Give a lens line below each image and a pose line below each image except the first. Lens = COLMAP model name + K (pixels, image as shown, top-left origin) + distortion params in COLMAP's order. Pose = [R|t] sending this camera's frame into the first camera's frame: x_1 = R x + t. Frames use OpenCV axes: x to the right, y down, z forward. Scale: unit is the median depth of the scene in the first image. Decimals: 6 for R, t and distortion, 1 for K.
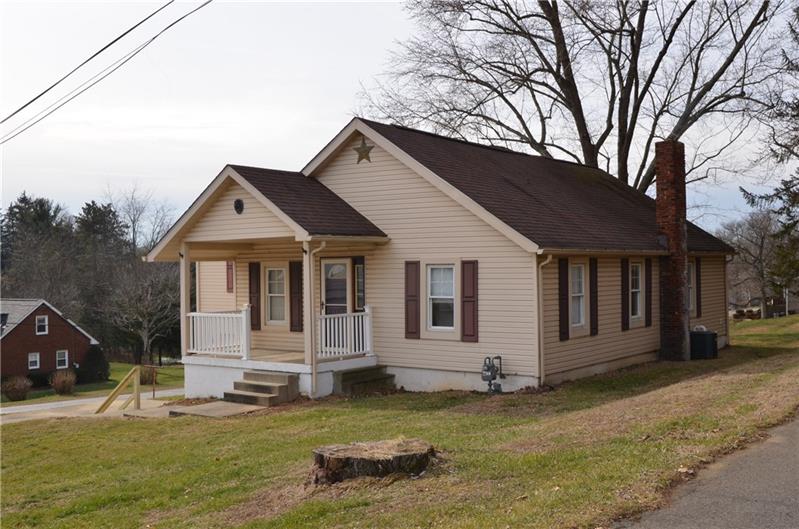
lens RADIAL K [[882.1, 0, 399.5], [0, 882.1, 264.5], [0, 0, 1]] dist [-0.023128, -0.021968]
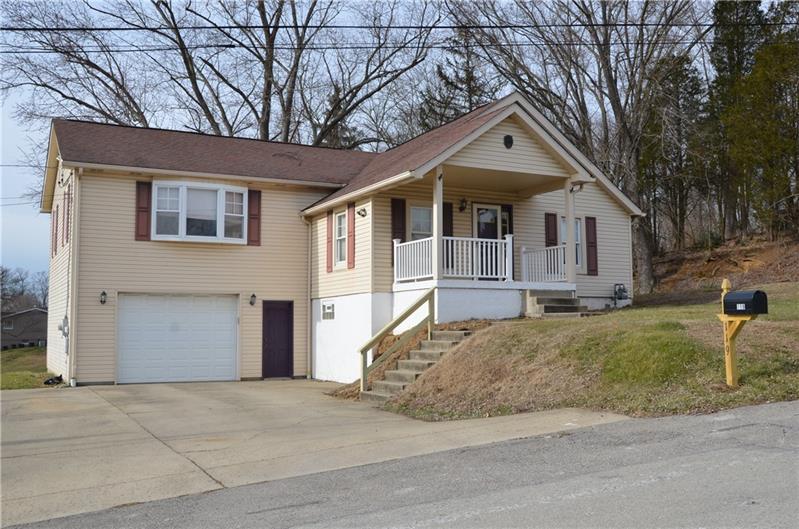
lens RADIAL K [[813.1, 0, 399.4], [0, 813.1, 253.2], [0, 0, 1]] dist [-0.009002, -0.006221]
pose [[0.438154, 0.096378, 0.893718, -1.144391], [-0.006615, 0.994554, -0.104009, 0.180252], [-0.898876, 0.039659, 0.436406, 0.690496]]
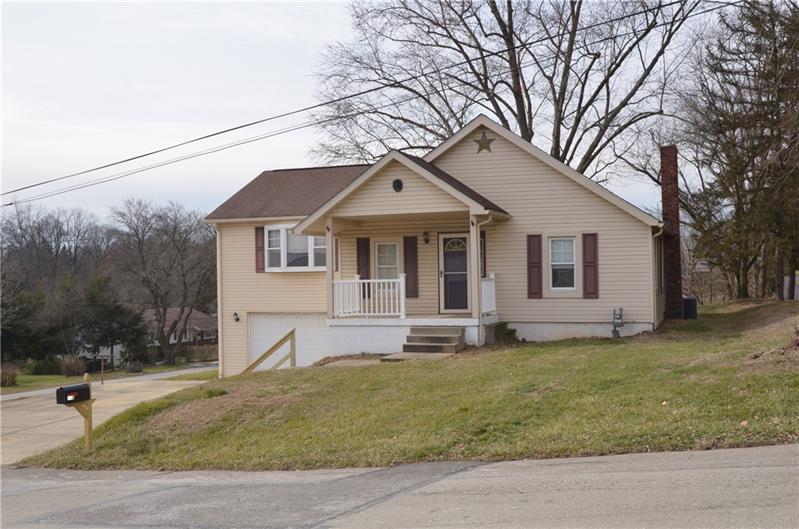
lens RADIAL K [[887.8, 0, 399.5], [0, 887.8, 264.5], [0, 0, 1]] dist [-0.015569, 0.003476]
pose [[0.955916, -0.000231, 0.293640, -0.526171], [0.003084, 0.999952, -0.009252, 0.048674], [-0.293624, 0.009750, 0.955871, -0.113843]]
